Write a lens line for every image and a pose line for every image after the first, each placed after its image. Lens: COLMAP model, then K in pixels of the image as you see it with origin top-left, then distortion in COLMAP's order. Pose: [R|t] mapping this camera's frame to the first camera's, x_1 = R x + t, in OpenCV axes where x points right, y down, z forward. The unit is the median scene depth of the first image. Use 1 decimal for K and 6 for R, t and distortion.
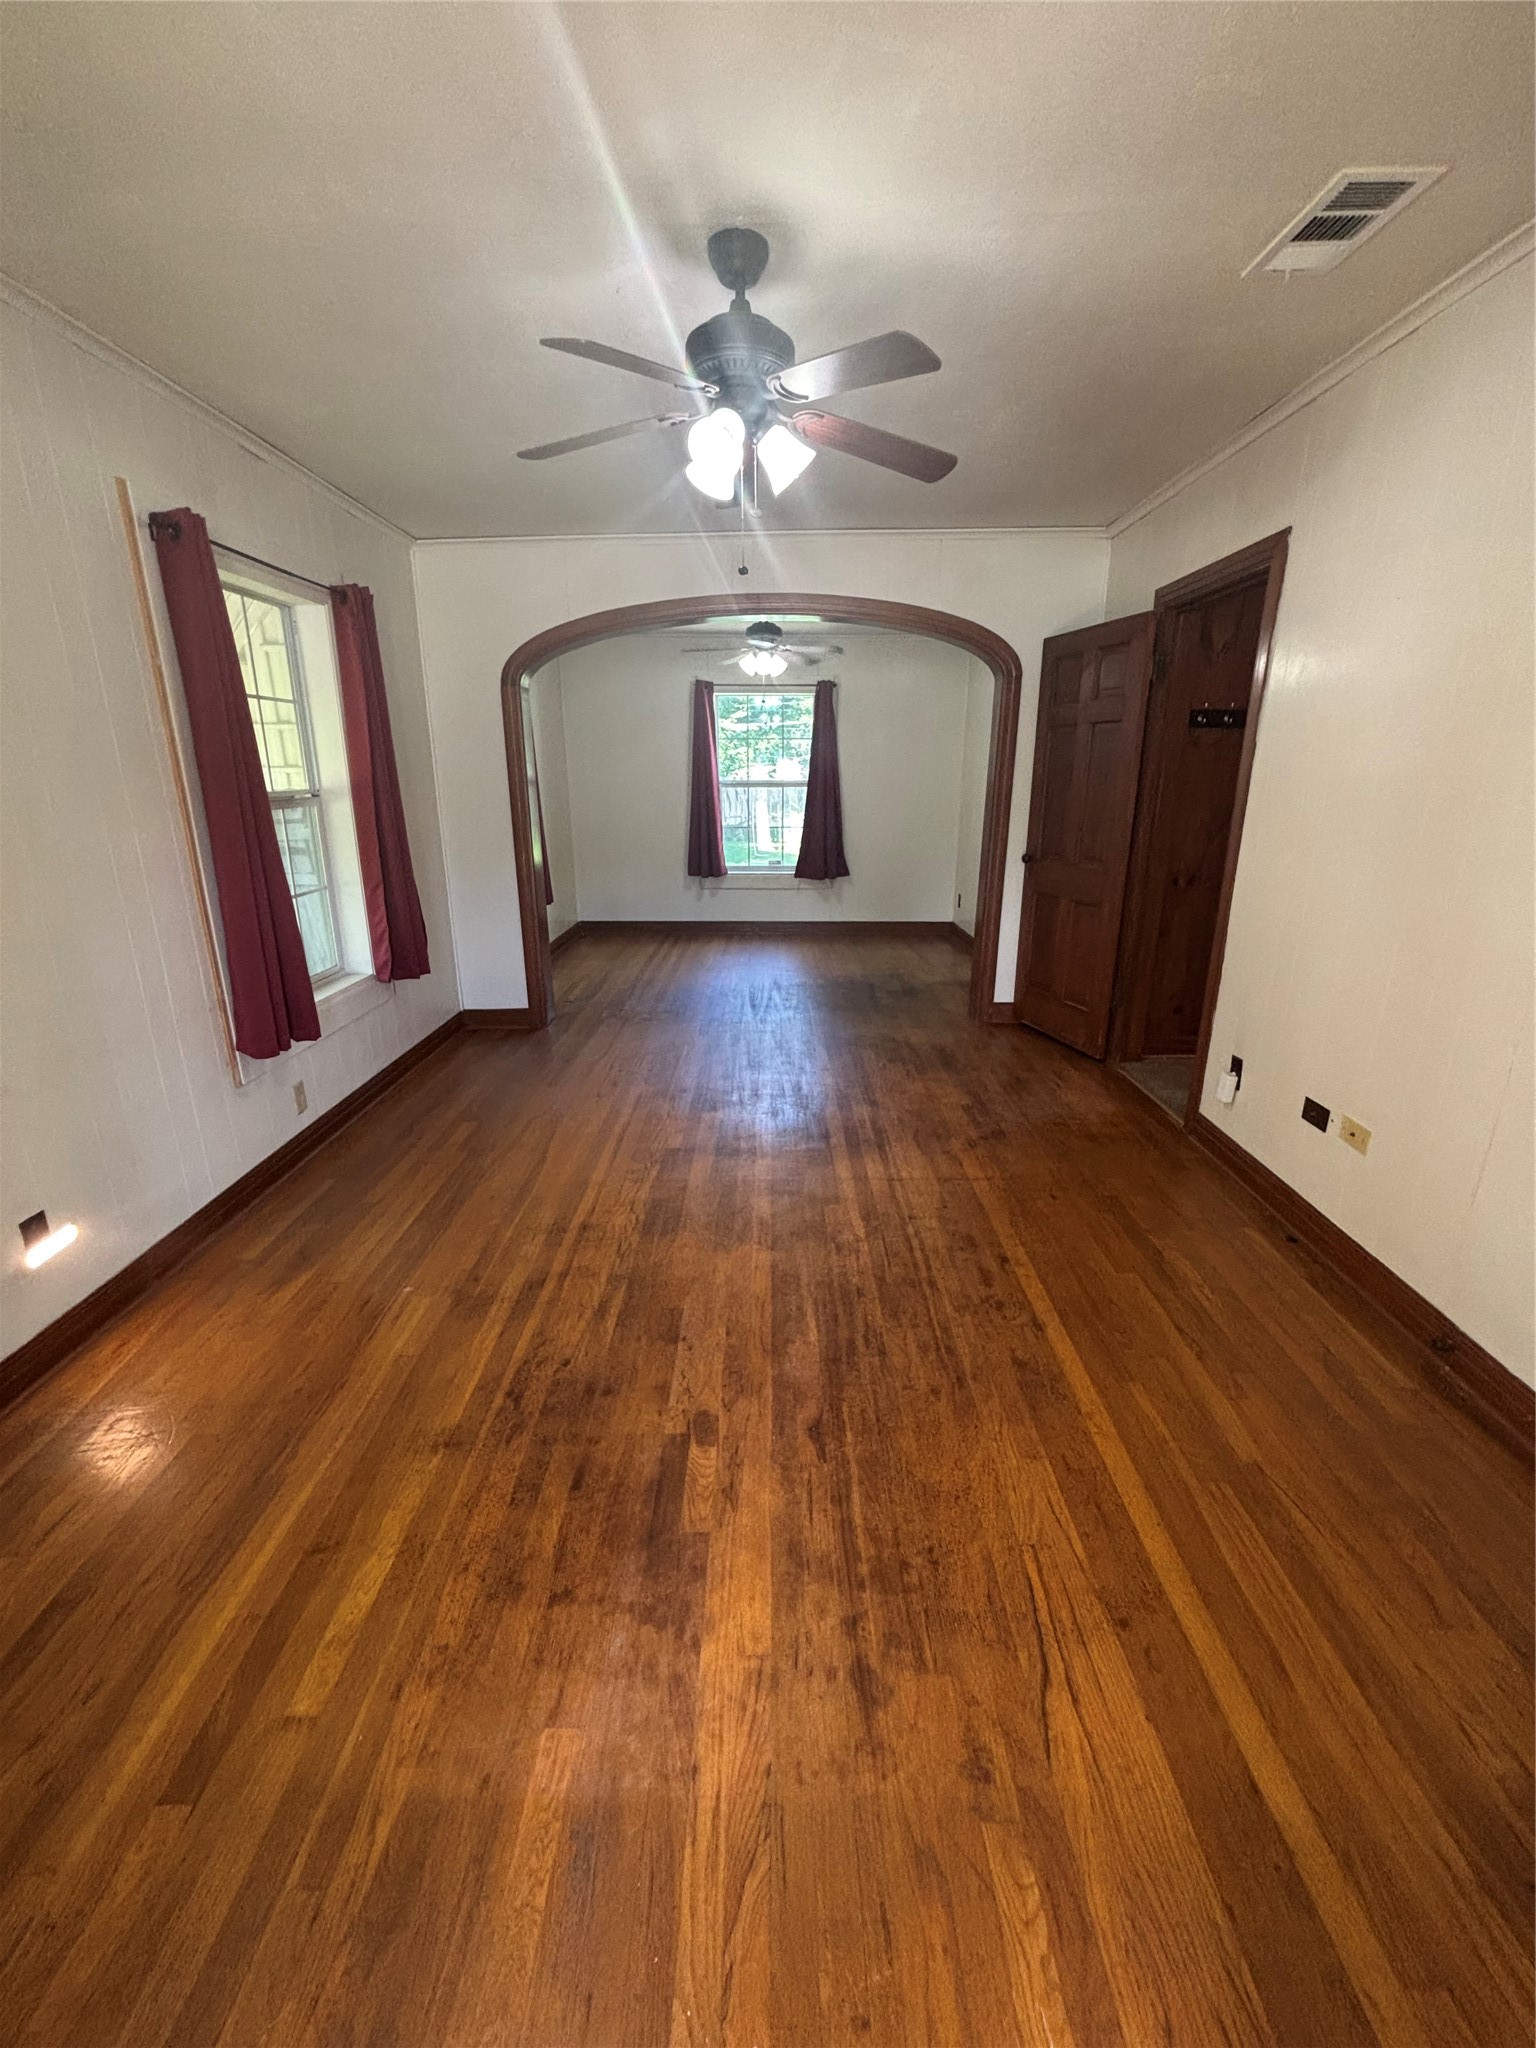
lens RADIAL K [[823.6, 0, 766.3], [0, 823.6, 1022.3], [0, 0, 1]] dist [-0.001324, -0.000048]
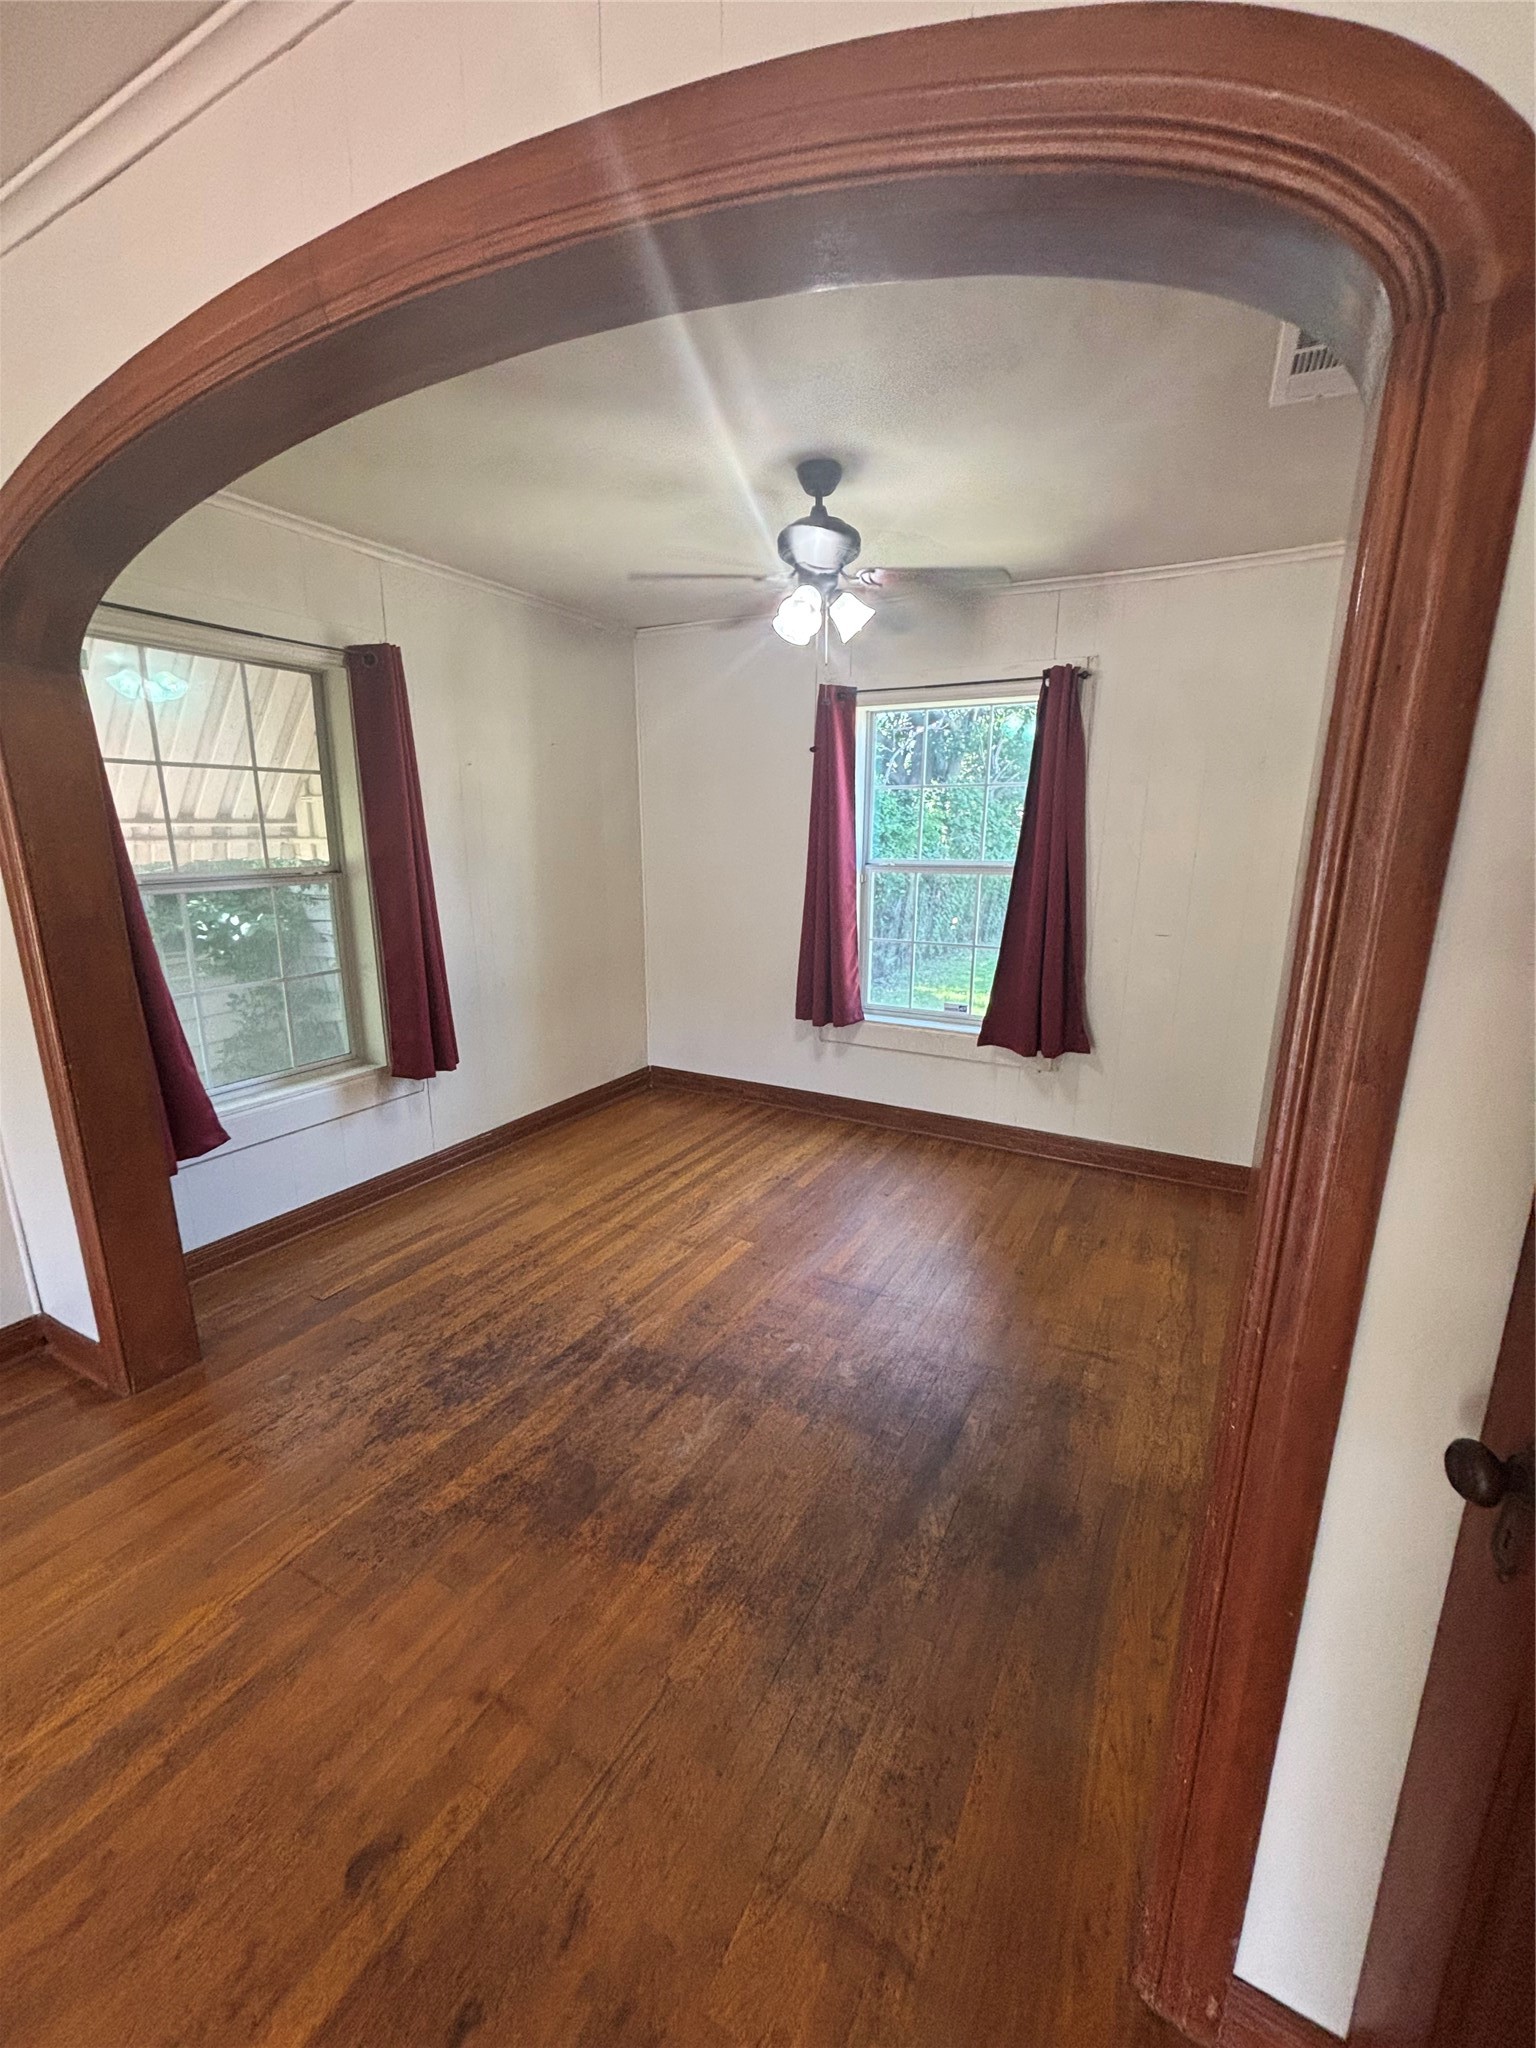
lens RADIAL K [[823.6, 0, 766.9], [0, 823.6, 1022.4], [0, 0, 1]] dist [-0.001324, -0.000048]
pose [[0.871300, 0.102633, -0.479898, 0.161091], [-0.133909, 0.990500, -0.031291, -0.153056], [0.472127, 0.091526, 0.876766, 0.486892]]
